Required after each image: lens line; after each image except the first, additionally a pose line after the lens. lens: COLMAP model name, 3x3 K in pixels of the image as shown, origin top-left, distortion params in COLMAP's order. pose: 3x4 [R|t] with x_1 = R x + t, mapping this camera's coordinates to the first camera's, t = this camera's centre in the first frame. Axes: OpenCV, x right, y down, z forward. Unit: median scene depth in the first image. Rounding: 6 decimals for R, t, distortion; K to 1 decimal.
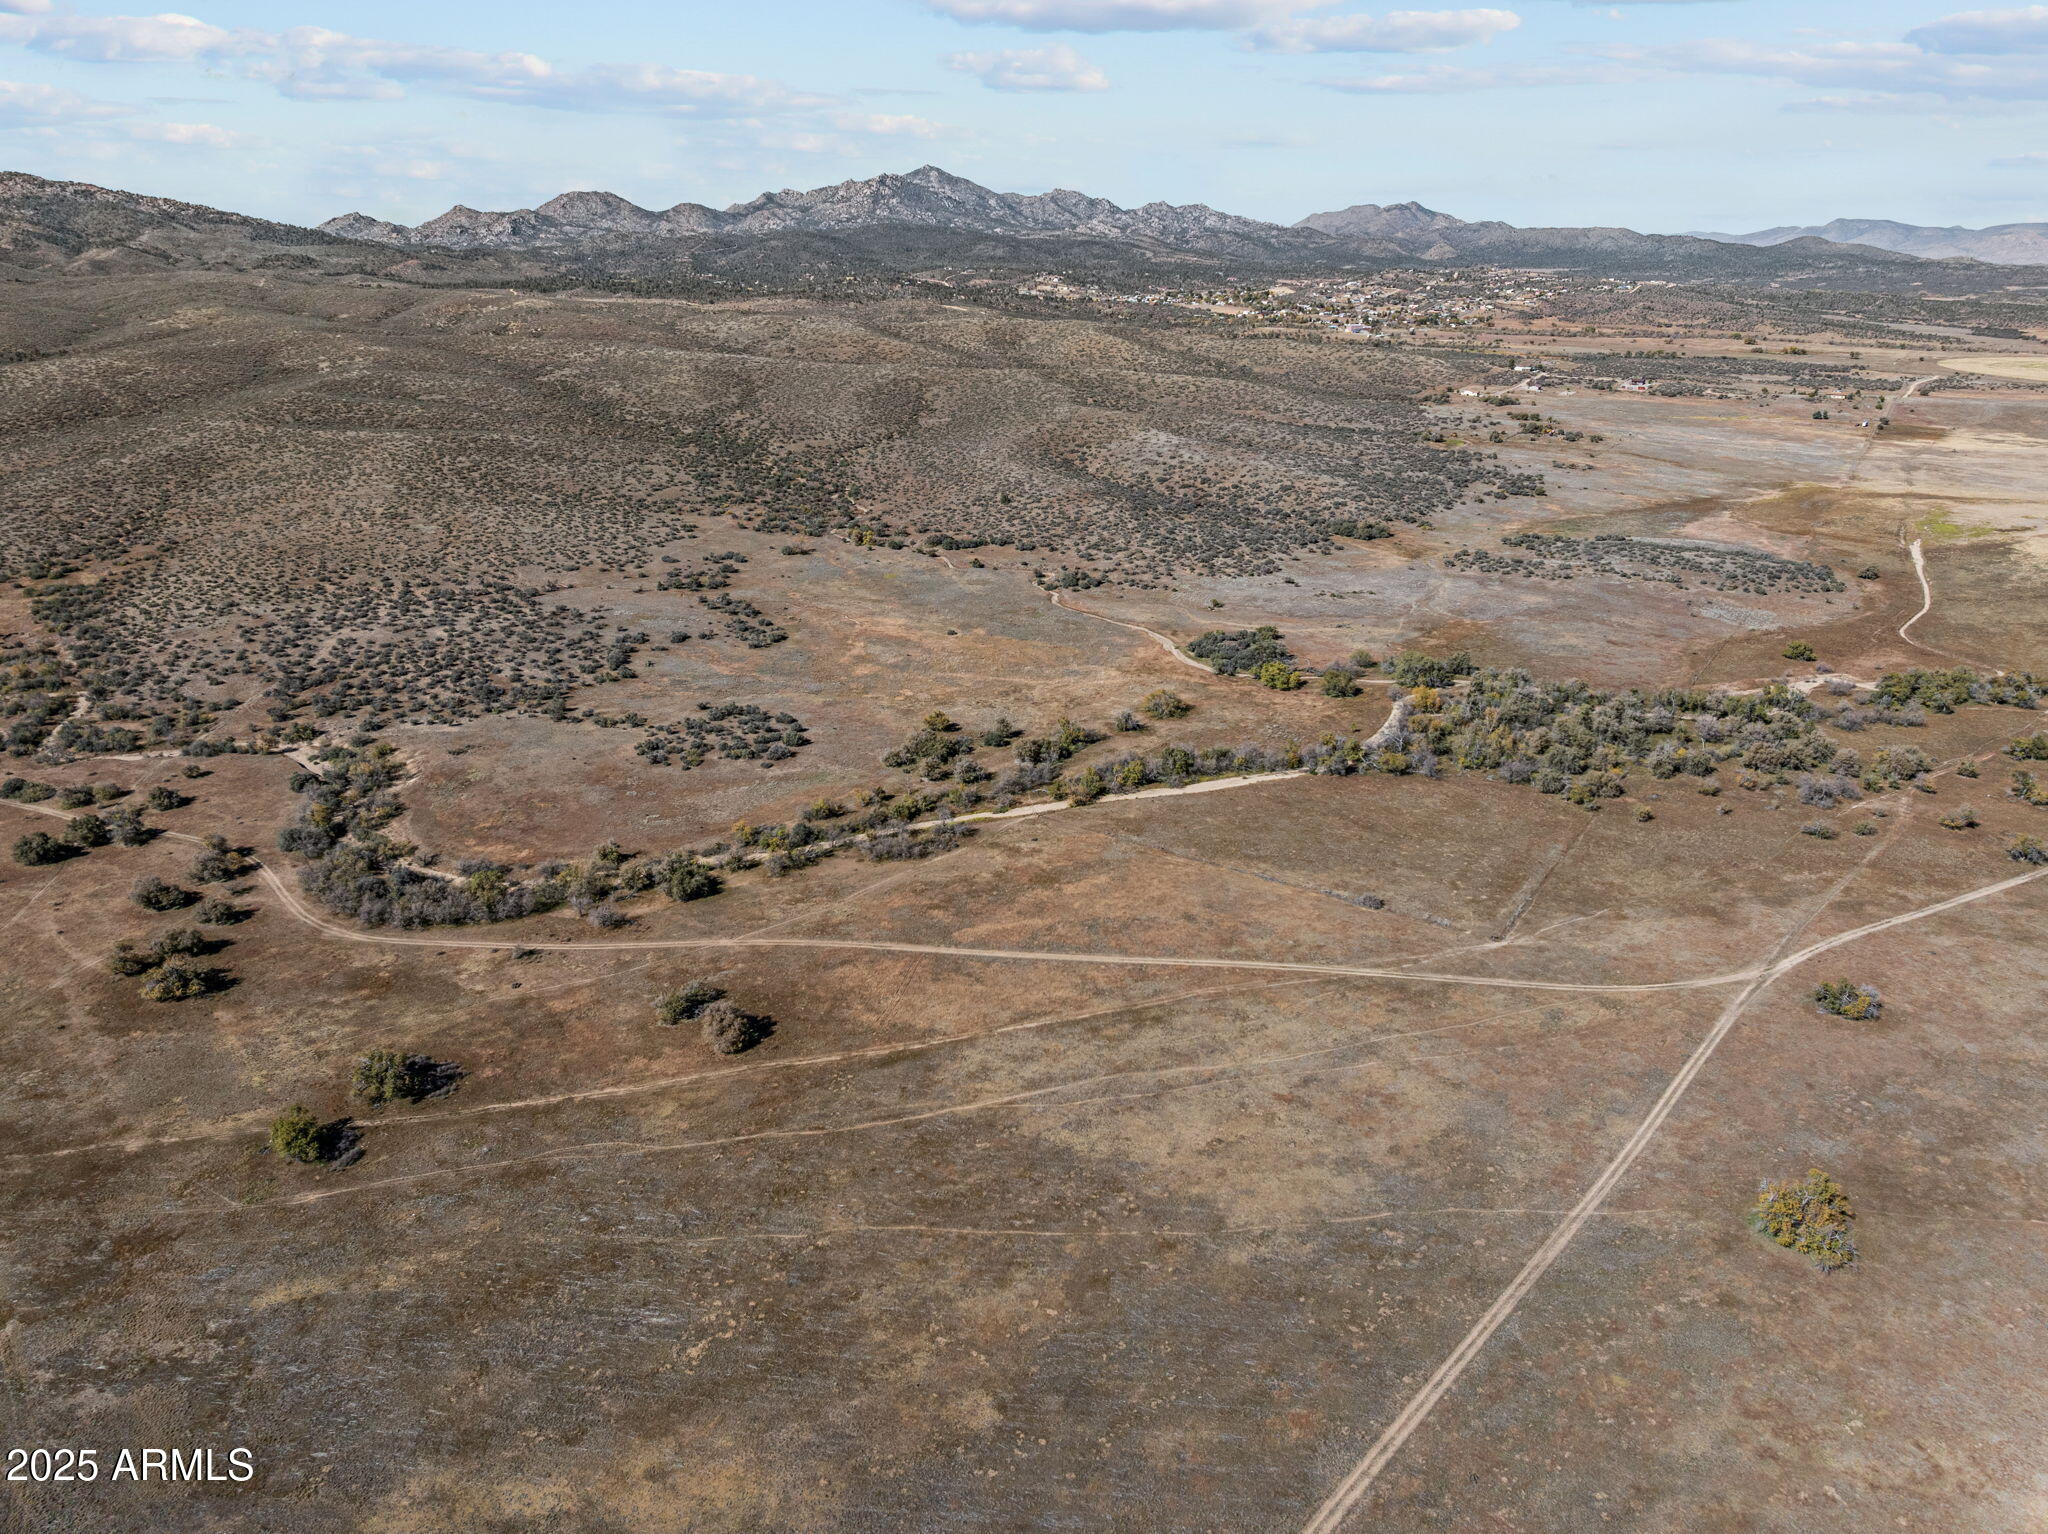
lens RADIAL K [[1445.6, 0, 1024.0], [0, 1445.6, 767.0], [0, 0, 1]] dist [-0.033395, -0.000379]
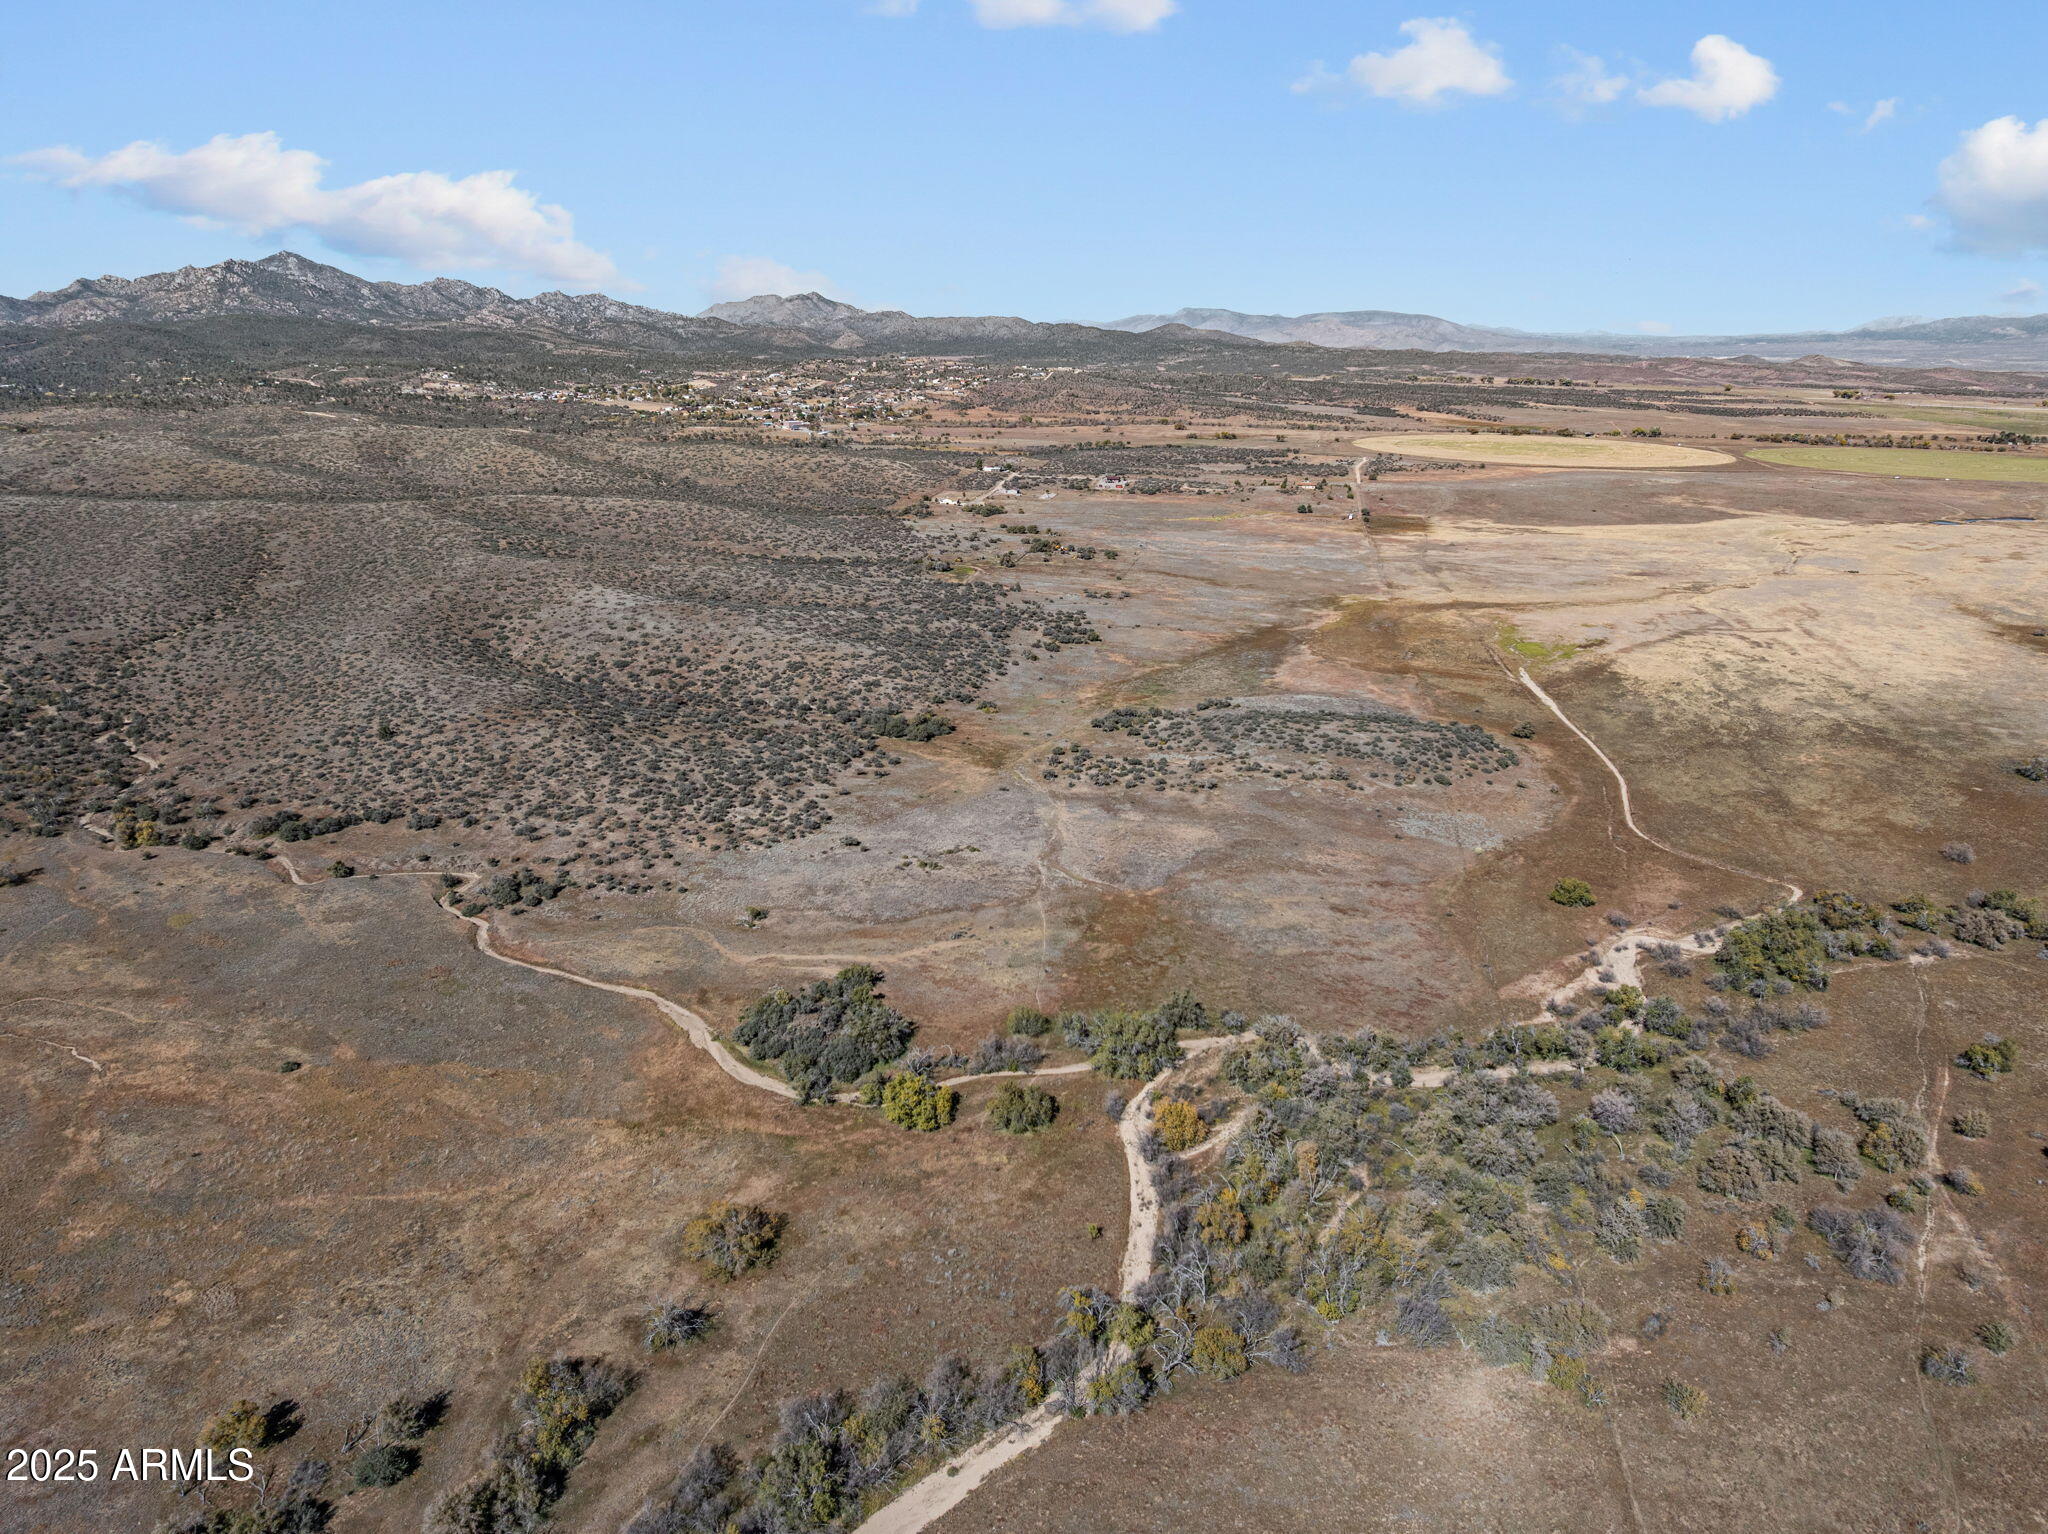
lens RADIAL K [[1445.6, 0, 1024.0], [0, 1445.6, 767.0], [0, 0, 1]] dist [-0.033395, -0.000379]
pose [[0.924821, -0.107142, 0.365002, 0.008255], [0.127519, 0.991316, -0.032110, -0.061478], [-0.358392, 0.076240, 0.930453, 0.161375]]
